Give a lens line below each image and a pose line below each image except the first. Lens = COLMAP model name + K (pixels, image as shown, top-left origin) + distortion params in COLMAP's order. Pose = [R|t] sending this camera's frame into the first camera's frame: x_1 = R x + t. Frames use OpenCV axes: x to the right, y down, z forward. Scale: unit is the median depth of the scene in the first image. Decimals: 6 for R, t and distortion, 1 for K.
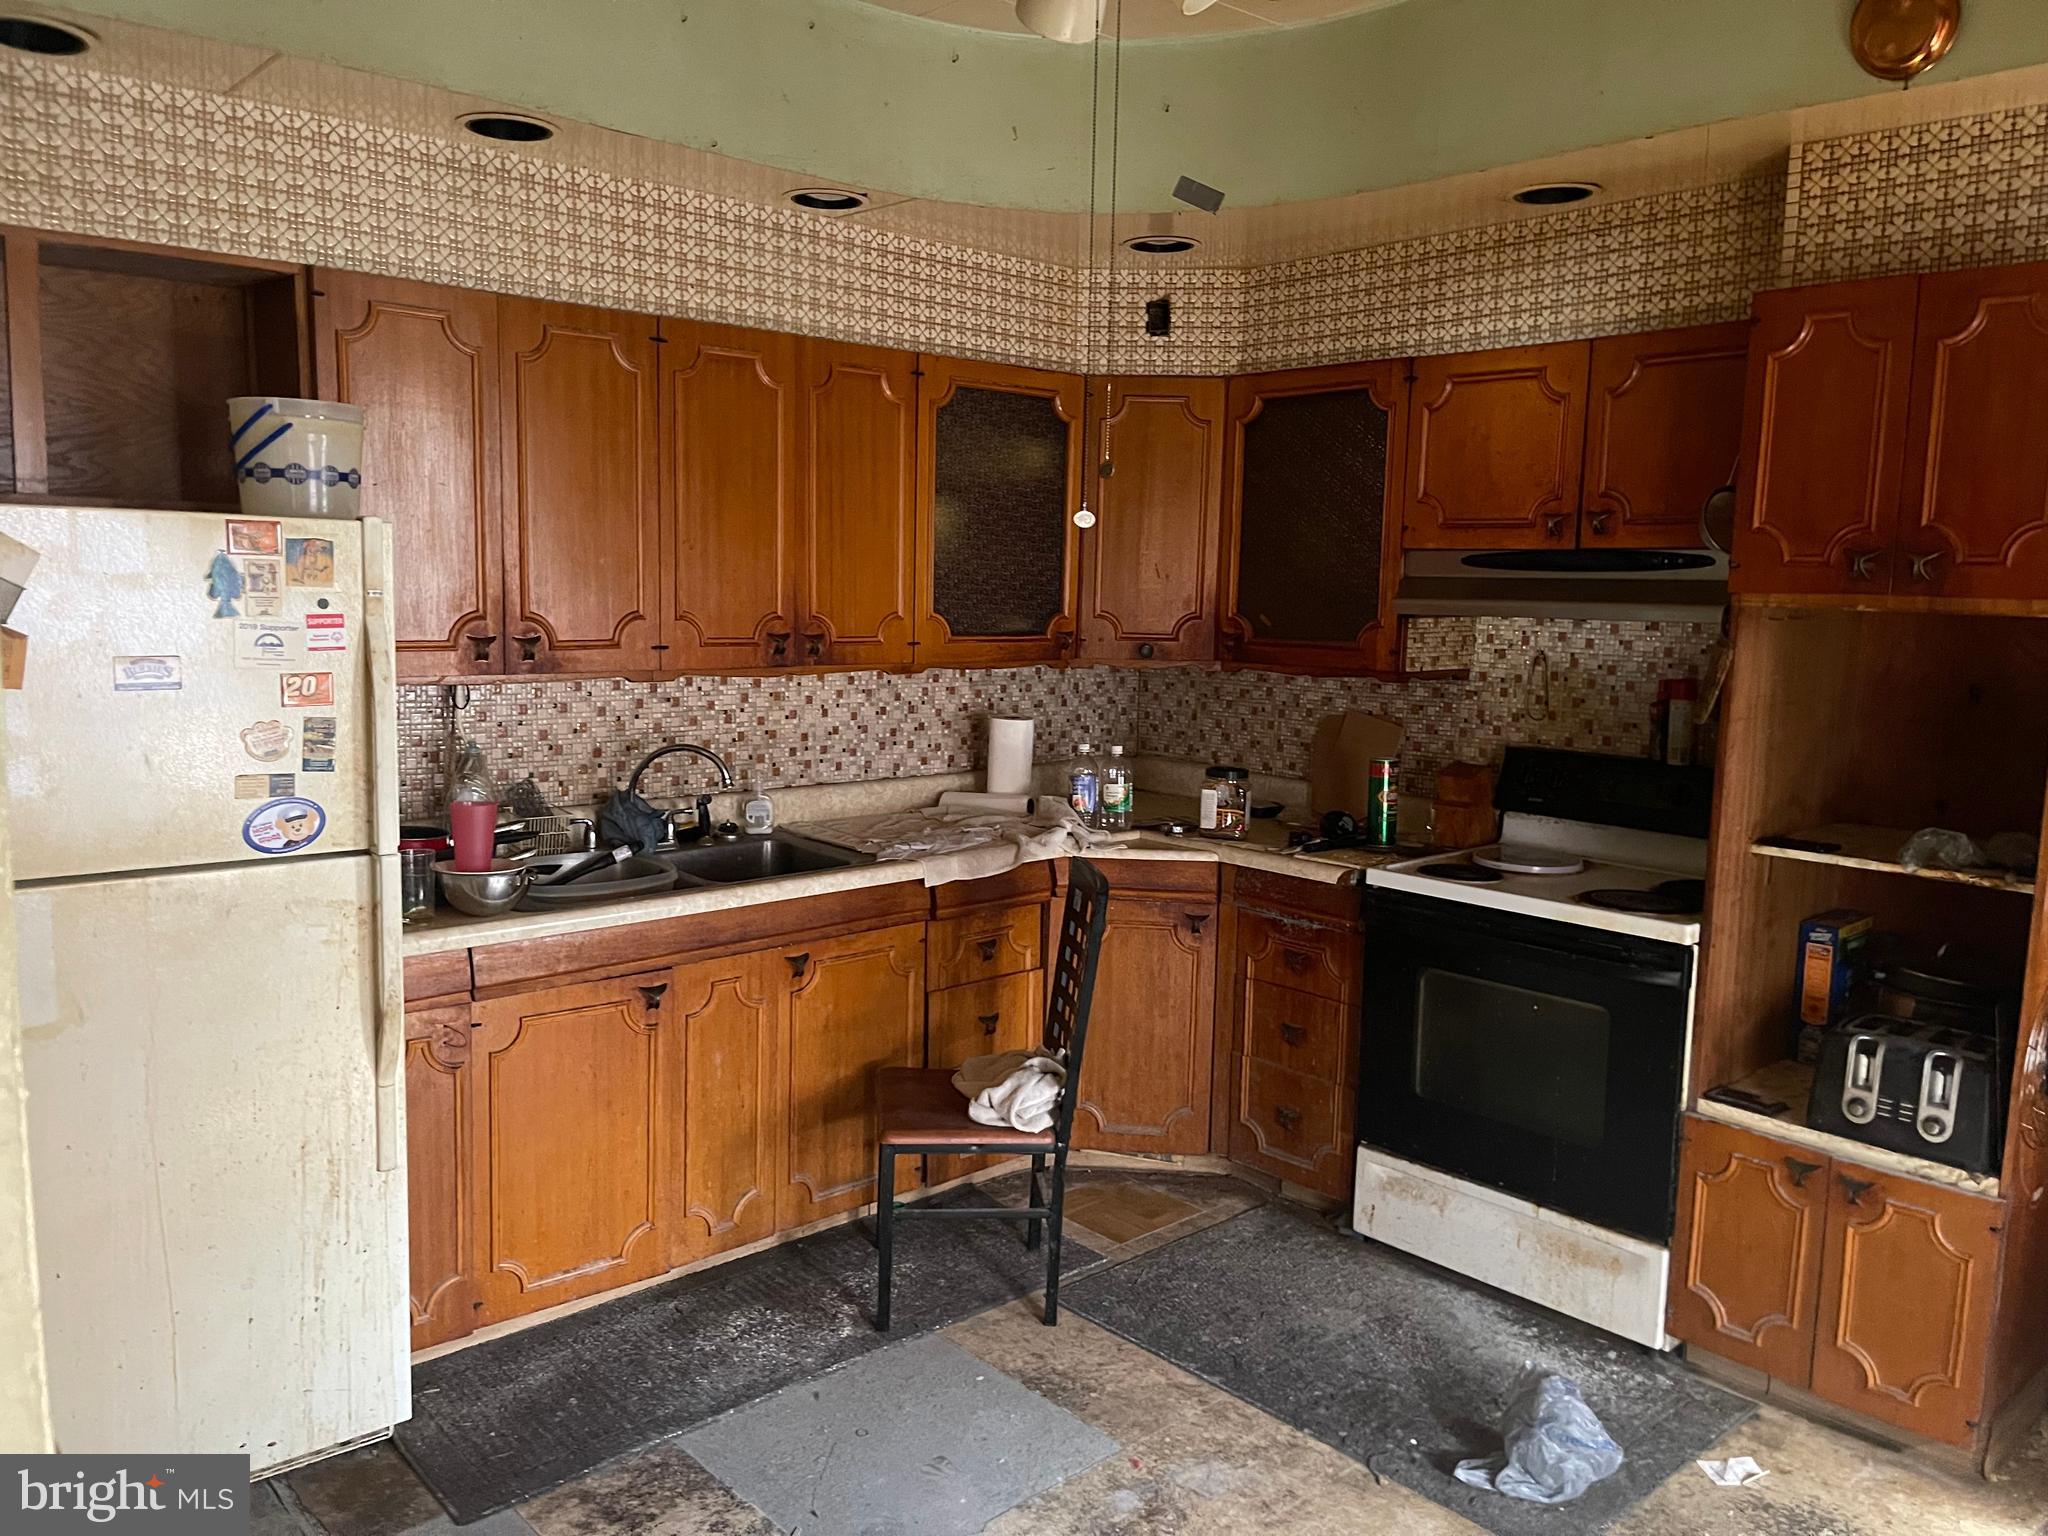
lens RADIAL K [[1517.7, 0, 1024.0], [0, 1517.7, 768.0], [0, 0, 1]] dist [0.034890, -0.003032]
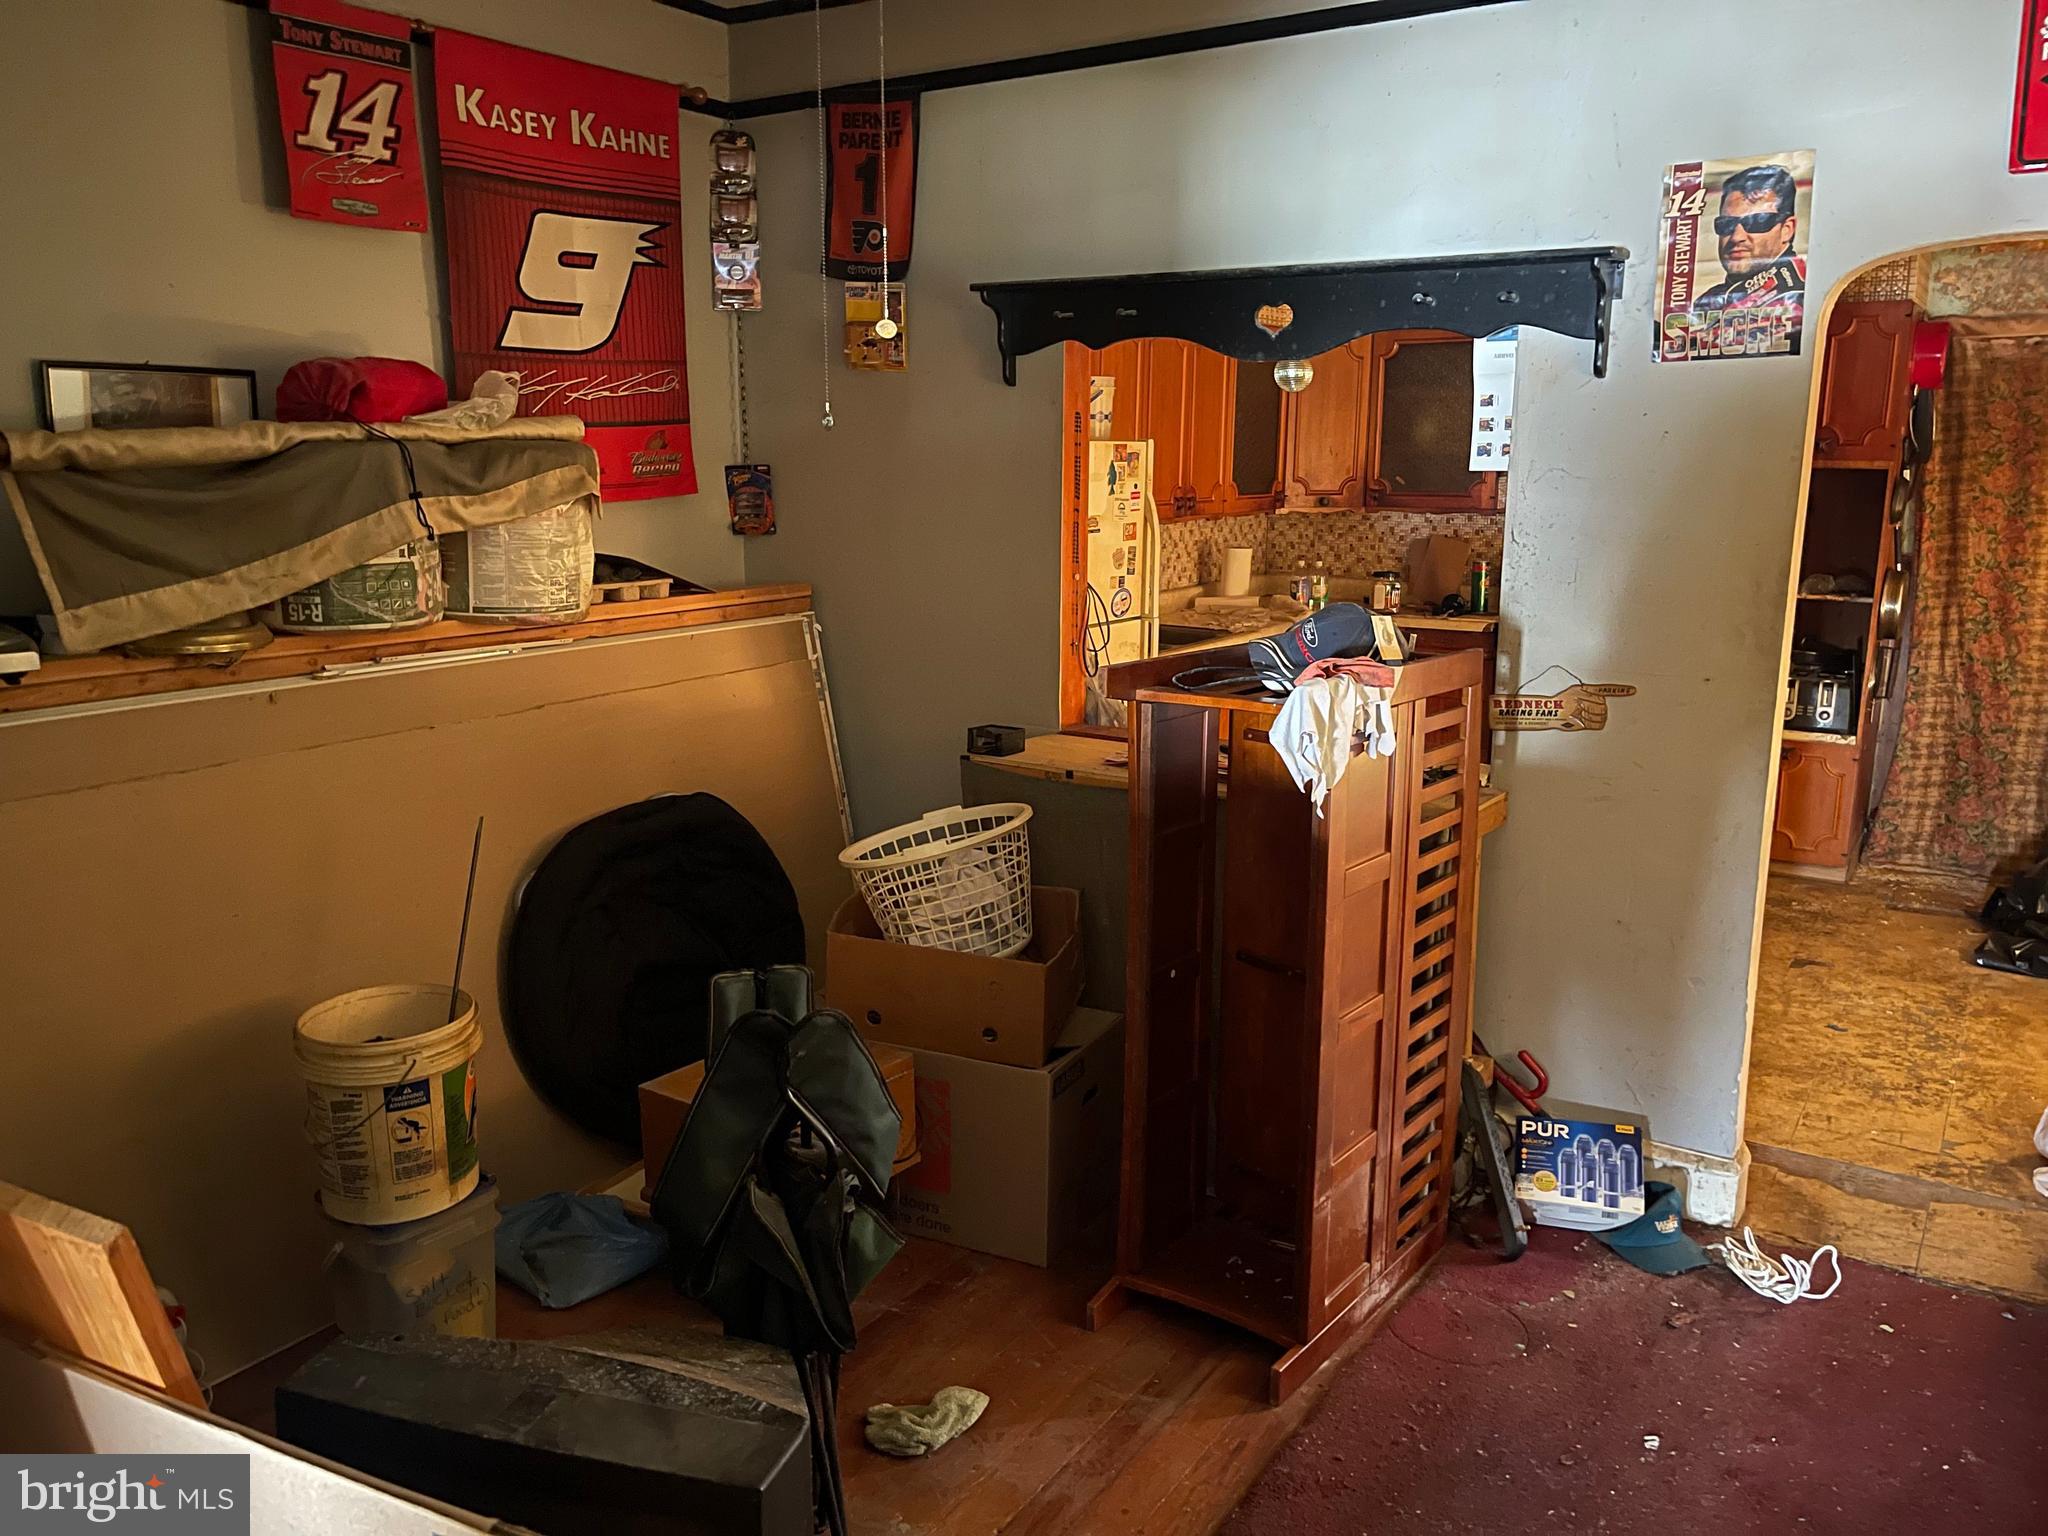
lens RADIAL K [[1517.7, 0, 1024.0], [0, 1517.7, 768.0], [0, 0, 1]] dist [0.034890, -0.003032]
pose [[0.968516, -0.071310, 0.238519, -0.627332], [0.049375, 0.994087, 0.096715, 0.031079], [-0.244005, -0.081893, 0.966310, -0.490816]]
